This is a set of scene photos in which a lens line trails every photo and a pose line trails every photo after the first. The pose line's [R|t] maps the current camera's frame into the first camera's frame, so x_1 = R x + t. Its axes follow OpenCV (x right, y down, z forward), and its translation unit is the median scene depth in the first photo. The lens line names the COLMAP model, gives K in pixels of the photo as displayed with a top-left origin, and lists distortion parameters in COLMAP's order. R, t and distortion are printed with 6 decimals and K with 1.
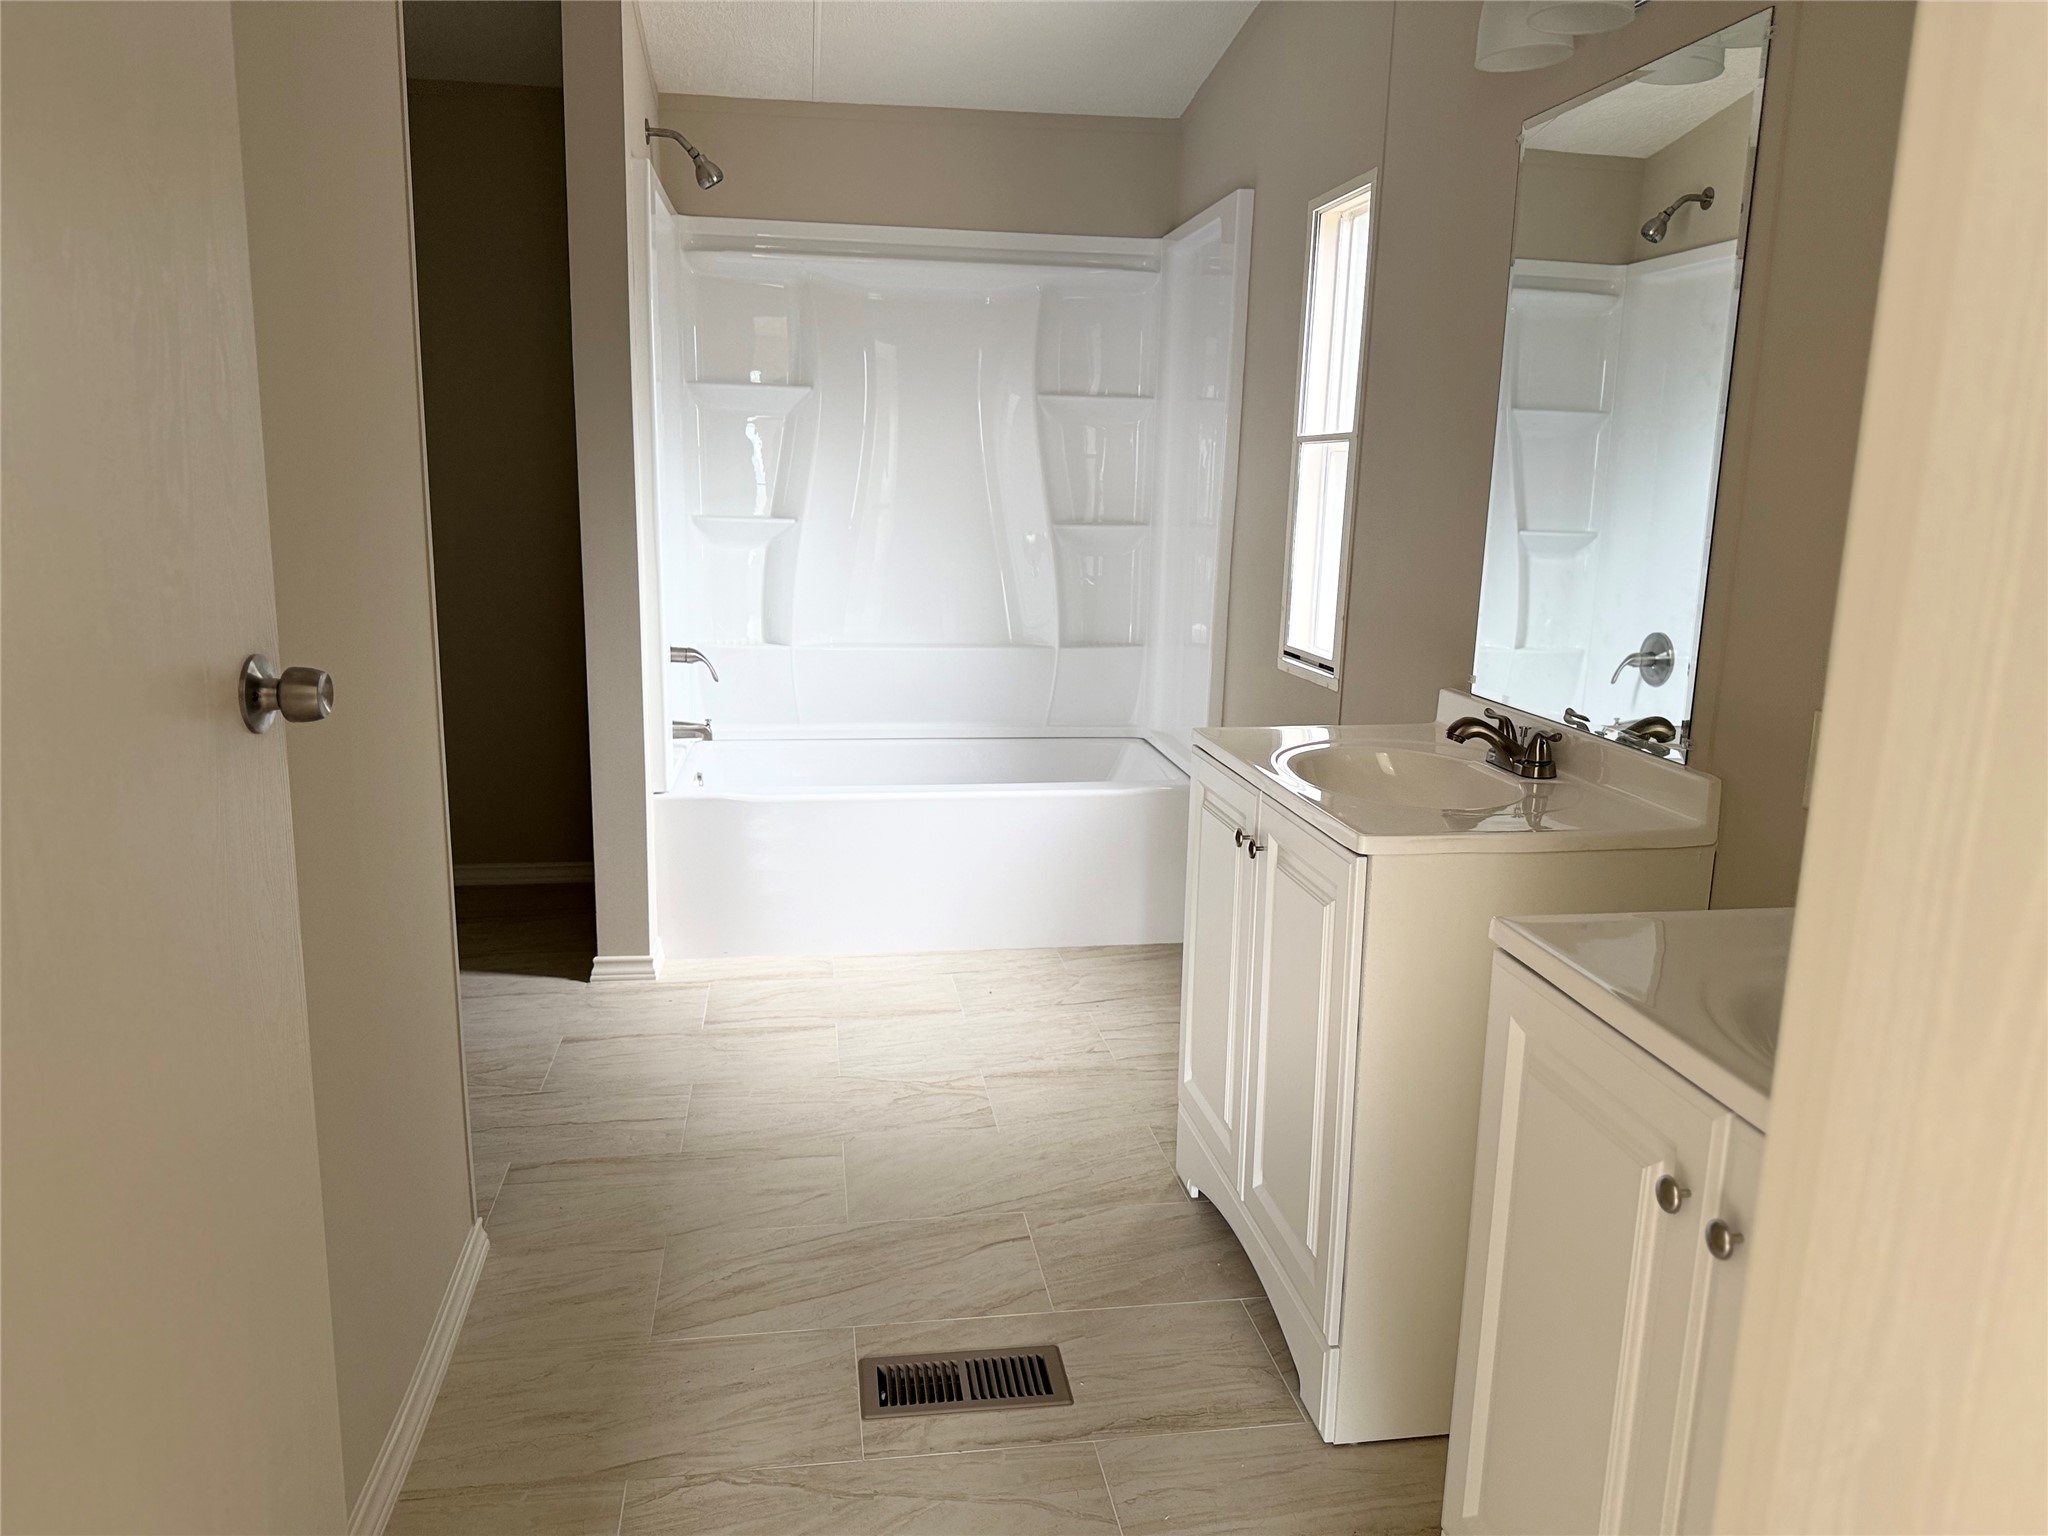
lens RADIAL K [[1413.9, 0, 1030.4], [0, 1413.9, 745.1], [0, 0, 1]] dist [0.227605, -0.432206]
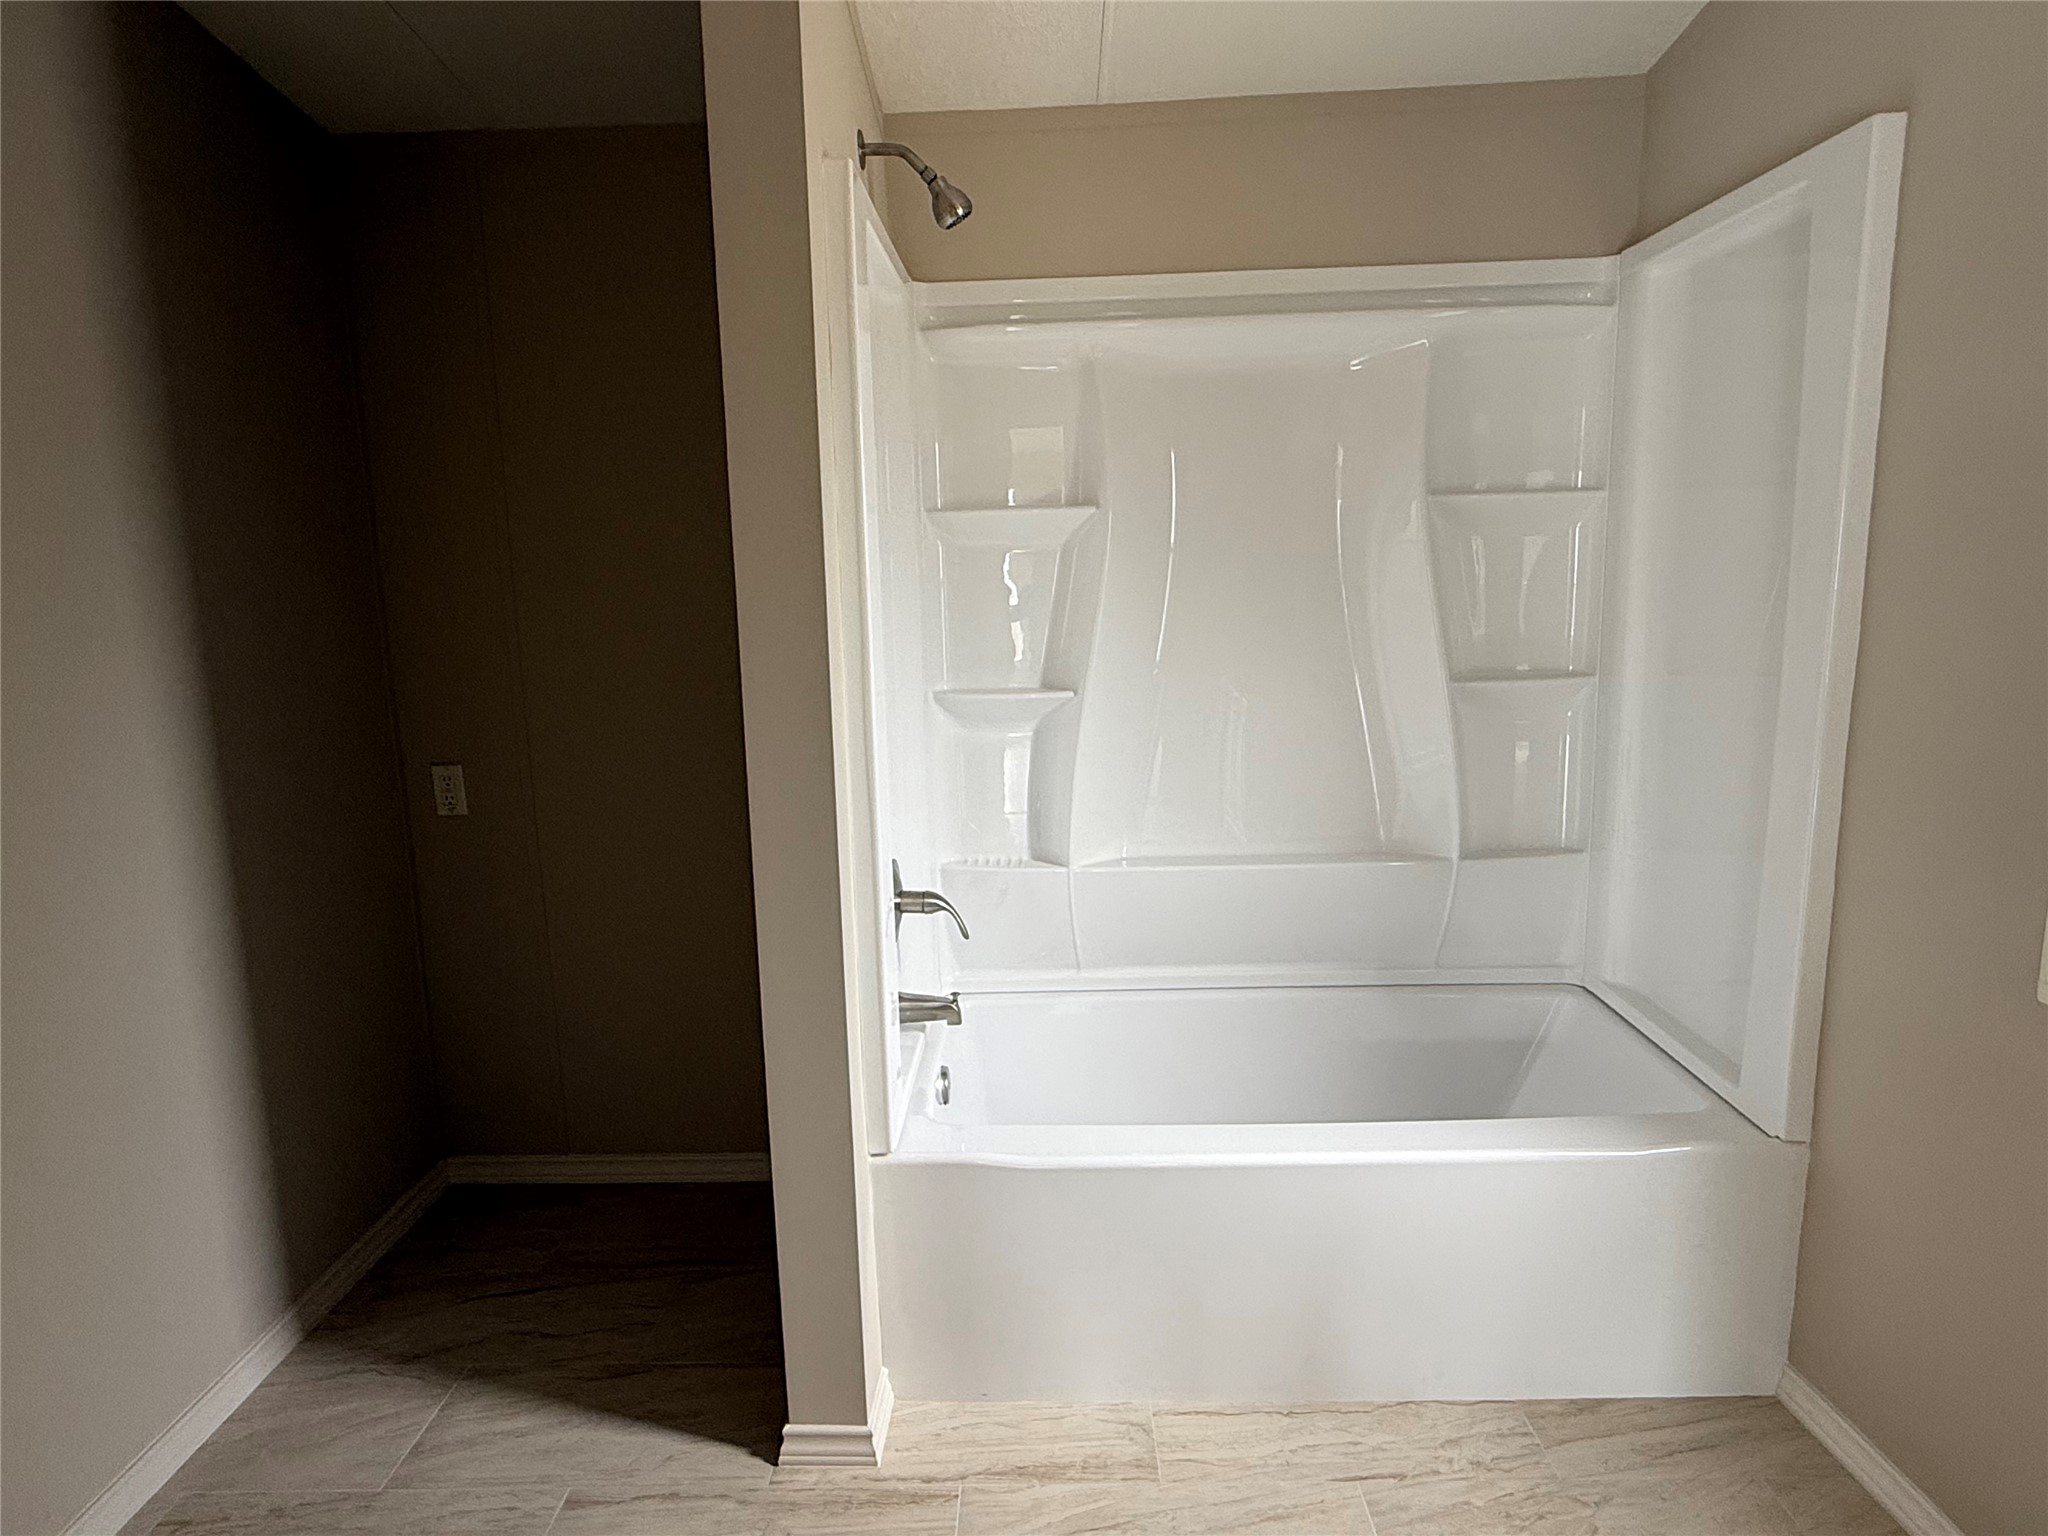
lens RADIAL K [[1214.3, 0, 1024.0], [0, 1214.3, 768.0], [0, 0, 1]] dist [-0.005190, -0.000978]
pose [[0.983226, -0.019734, -0.181323, -0.085896], [0.014630, 0.999459, -0.029441, -0.108801], [0.181806, 0.026294, 0.982983, 0.432689]]
